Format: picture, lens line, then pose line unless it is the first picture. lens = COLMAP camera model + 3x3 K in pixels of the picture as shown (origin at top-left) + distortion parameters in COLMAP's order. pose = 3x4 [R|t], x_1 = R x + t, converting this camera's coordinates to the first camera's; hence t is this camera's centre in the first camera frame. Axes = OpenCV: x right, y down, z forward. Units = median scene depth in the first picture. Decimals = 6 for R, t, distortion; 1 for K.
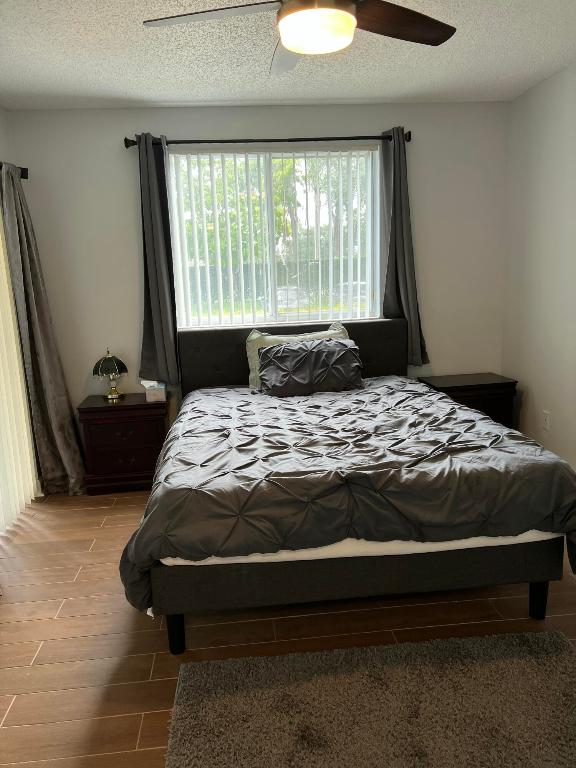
lens RADIAL K [[575.8, 0, 288.0], [0, 575.8, 384.0], [0, 0, 1]] dist [0.143525, -0.218124]
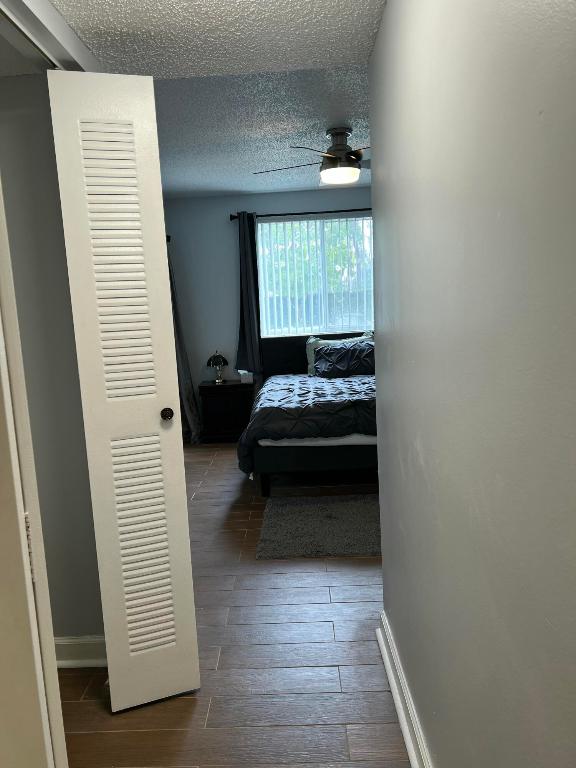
lens RADIAL K [[575.8, 0, 288.0], [0, 575.8, 384.0], [0, 0, 1]] dist [0.143525, -0.218124]
pose [[0.993245, 0.003511, -0.115985, 0.055859], [-0.009257, 0.998754, -0.049038, 0.105487], [0.115668, 0.049780, 0.992040, -0.493103]]
